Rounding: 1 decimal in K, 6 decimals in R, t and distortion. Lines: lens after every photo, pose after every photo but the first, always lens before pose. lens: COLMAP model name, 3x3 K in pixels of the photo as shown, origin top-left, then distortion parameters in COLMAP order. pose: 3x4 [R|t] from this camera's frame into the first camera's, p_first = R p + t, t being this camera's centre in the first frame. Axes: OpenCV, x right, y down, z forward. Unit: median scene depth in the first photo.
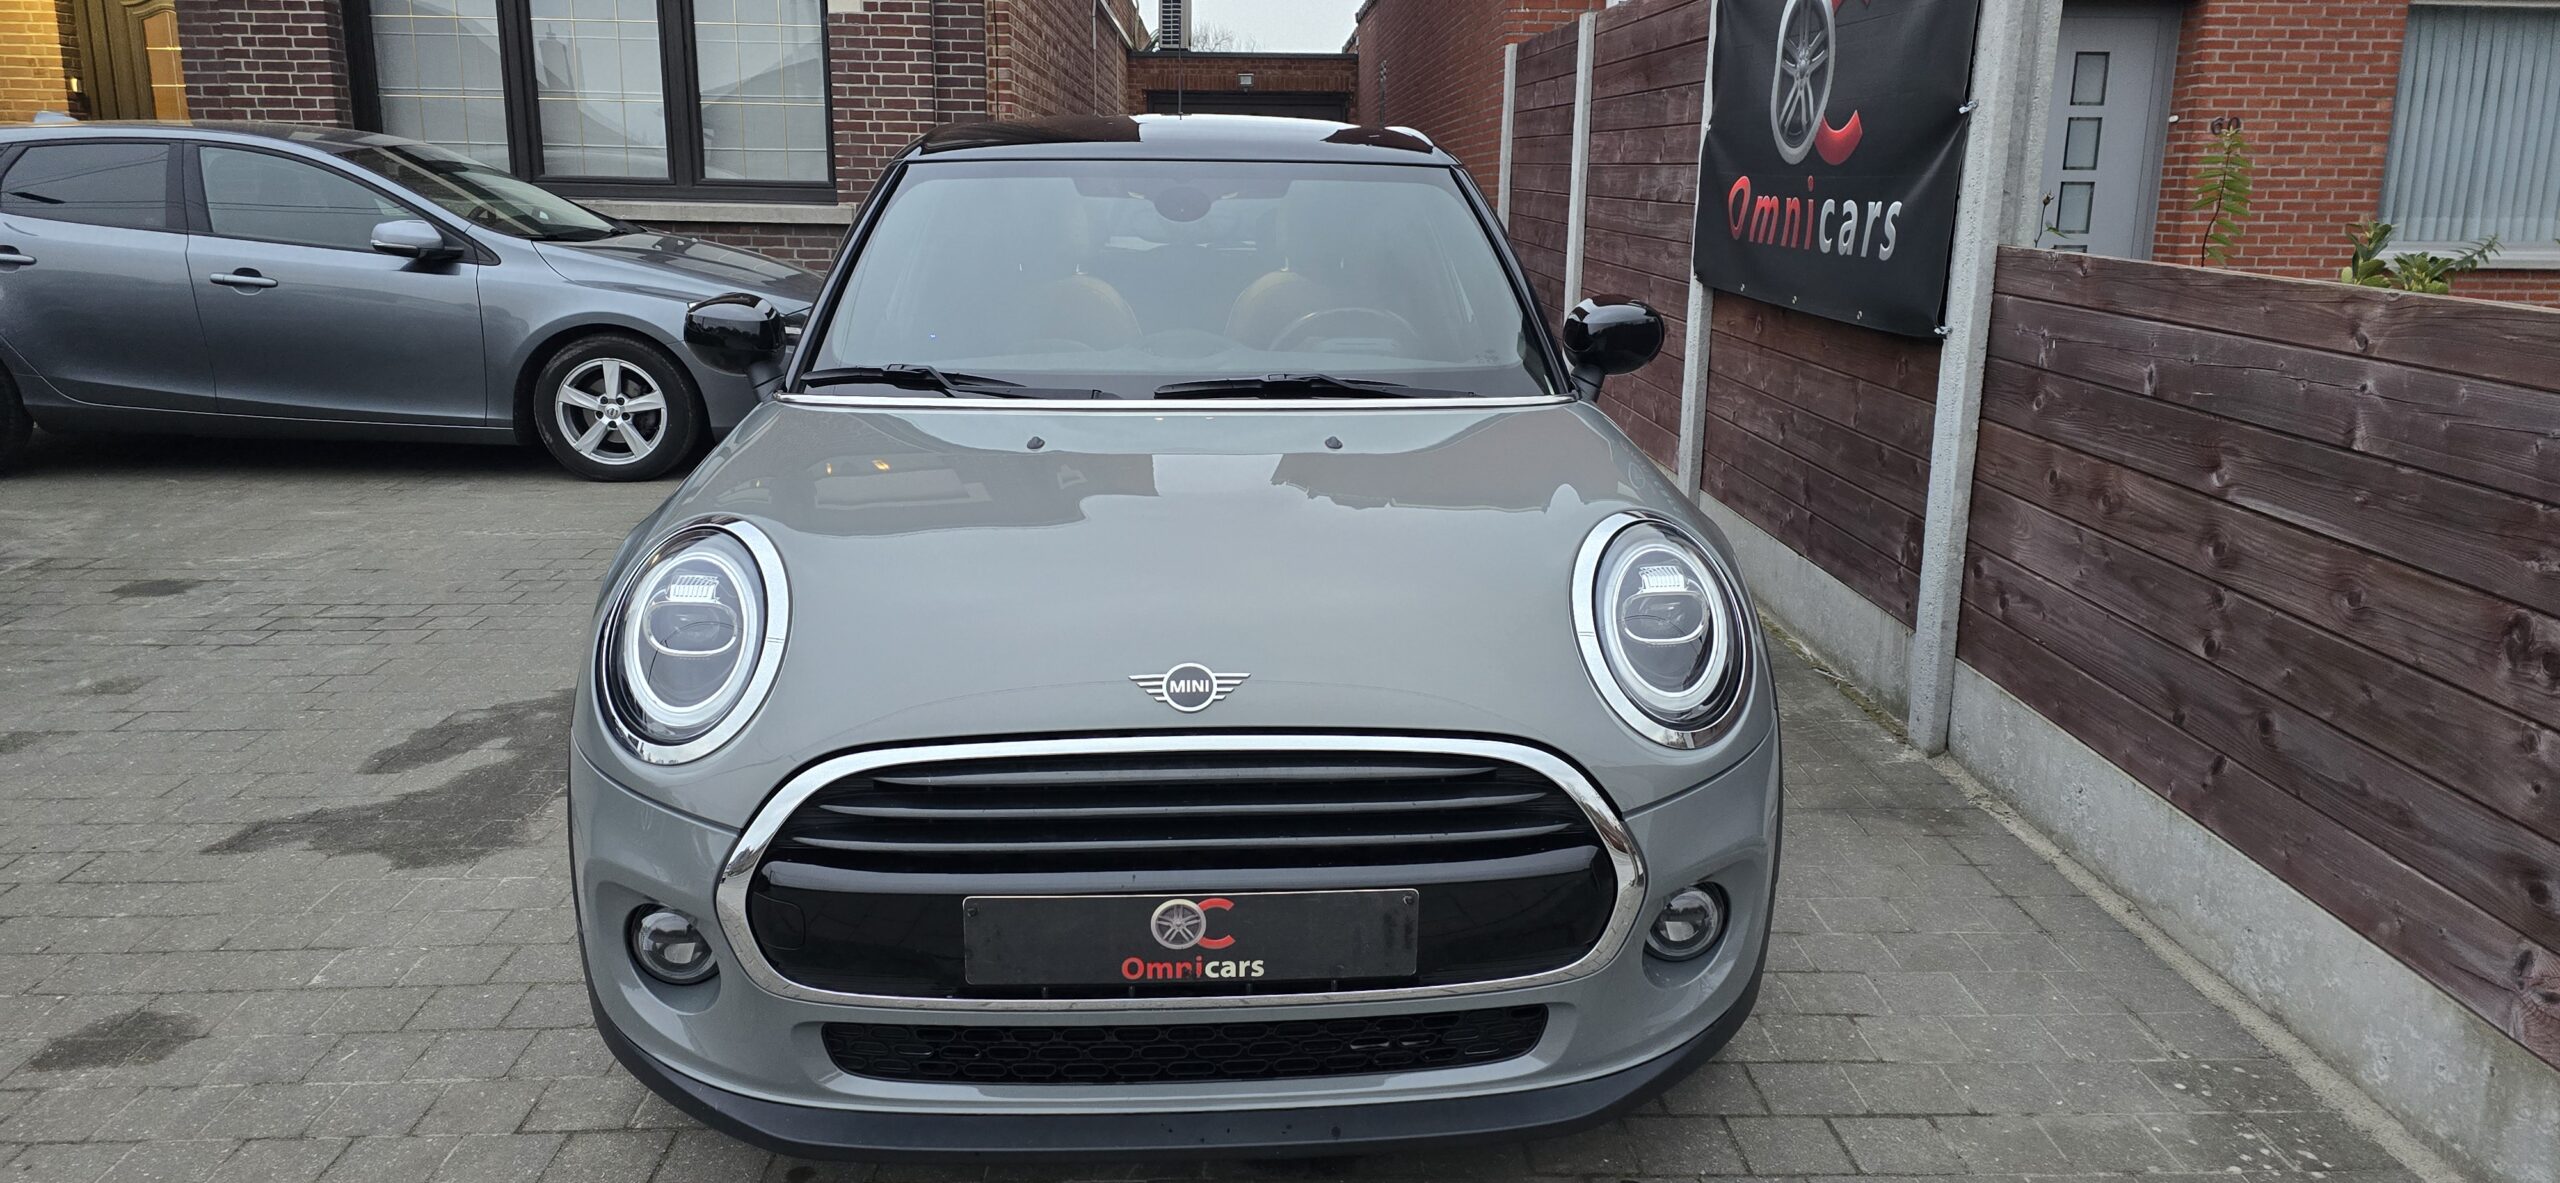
lens RADIAL K [[1716.0, 0, 1282.4], [0, 1716.0, 581.5], [0, 0, 1]] dist [0.054937, -0.043861]
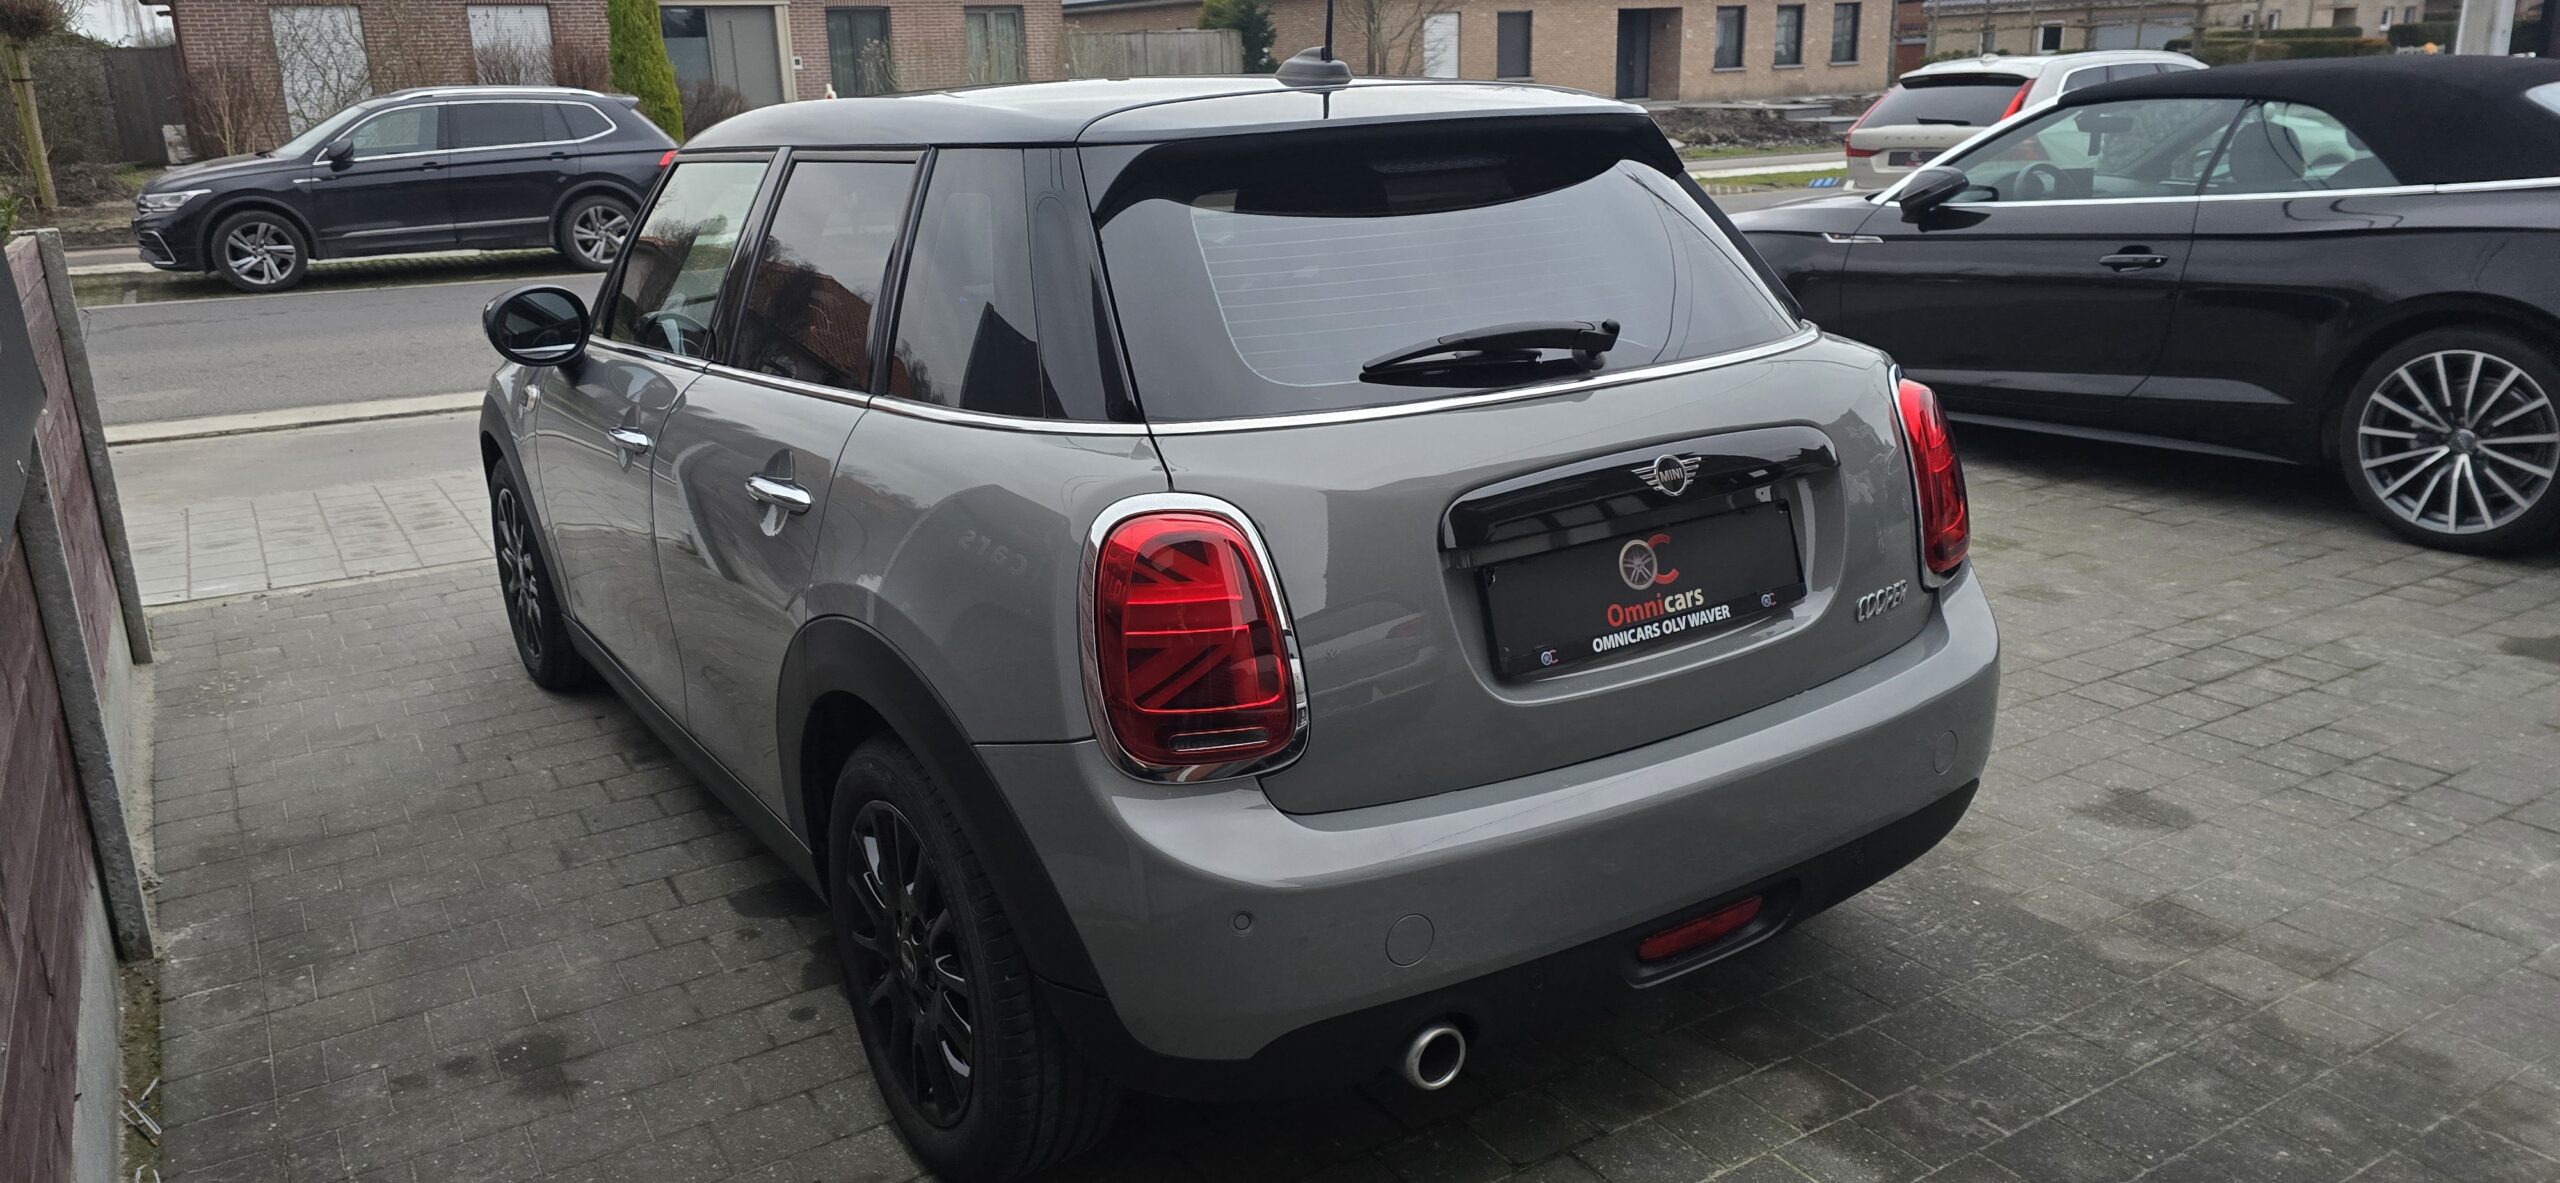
lens RADIAL K [[1716.0, 0, 1240.7], [0, 1716.0, 569.4], [0, 0, 1]] dist [0.054937, -0.043861]
pose [[-0.871644, 0.152773, -0.465723, 0.403463], [-0.086471, 0.887348, 0.452919, -0.625223], [0.482452, 0.435056, -0.760241, 2.490855]]
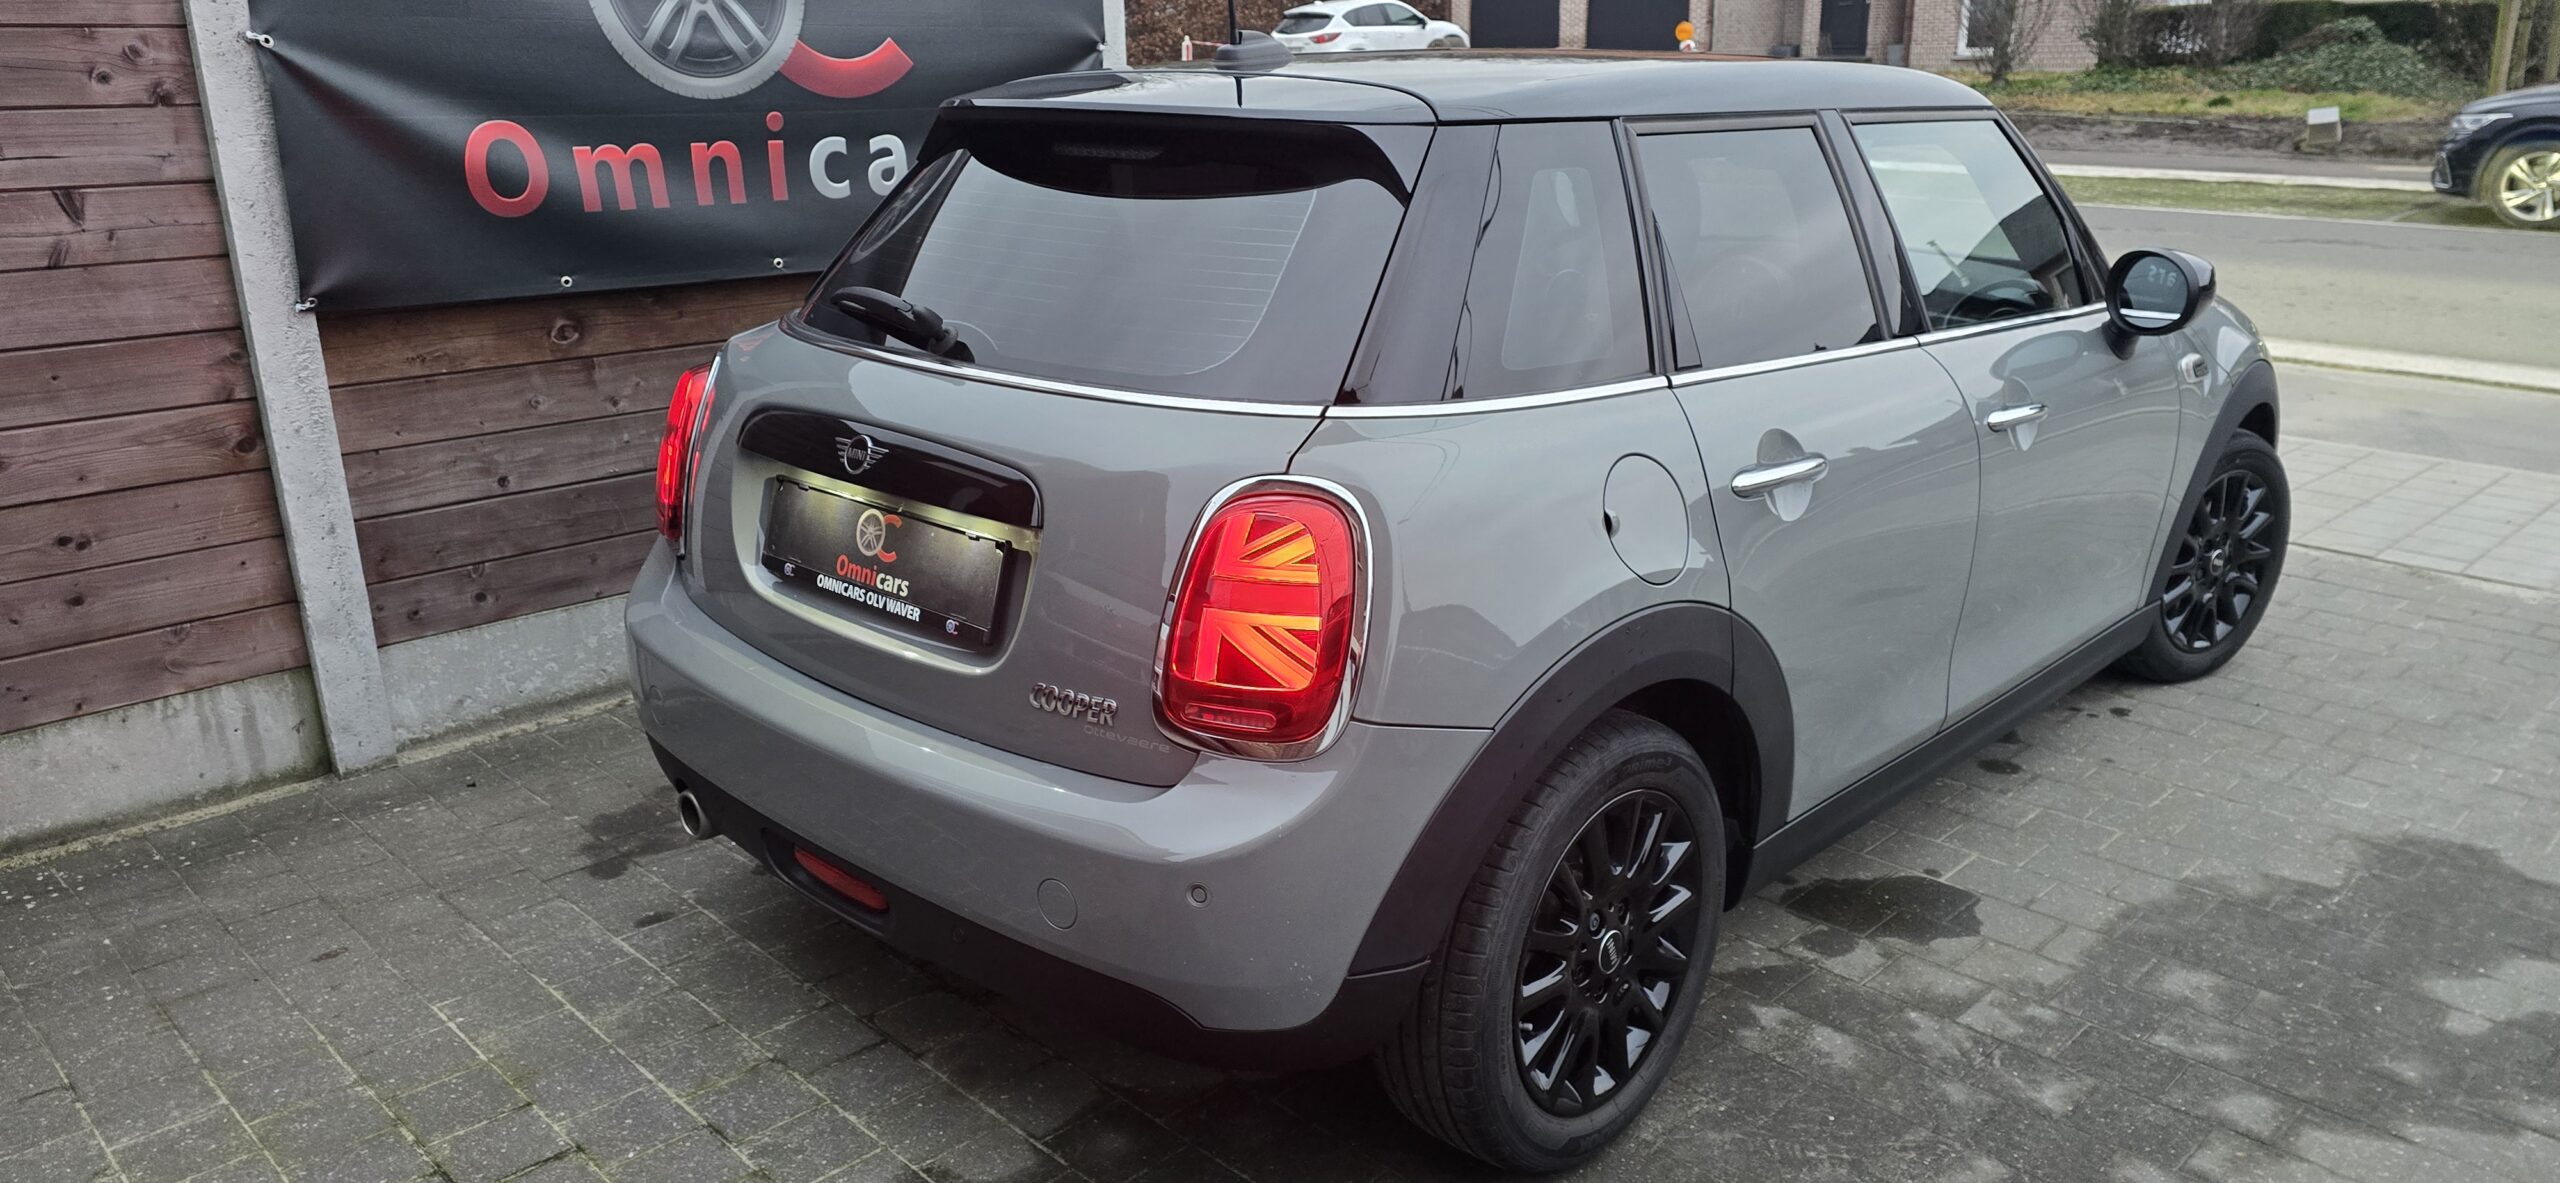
lens RADIAL K [[1716.0, 0, 1306.7], [0, 1716.0, 552.8], [0, 0, 1]] dist [0.054937, -0.043861]
pose [[-0.691754, -0.205490, 0.692279, -0.822355], [0.167342, 0.886948, 0.430489, -0.605585], [-0.702477, 0.413639, -0.579162, 2.326562]]
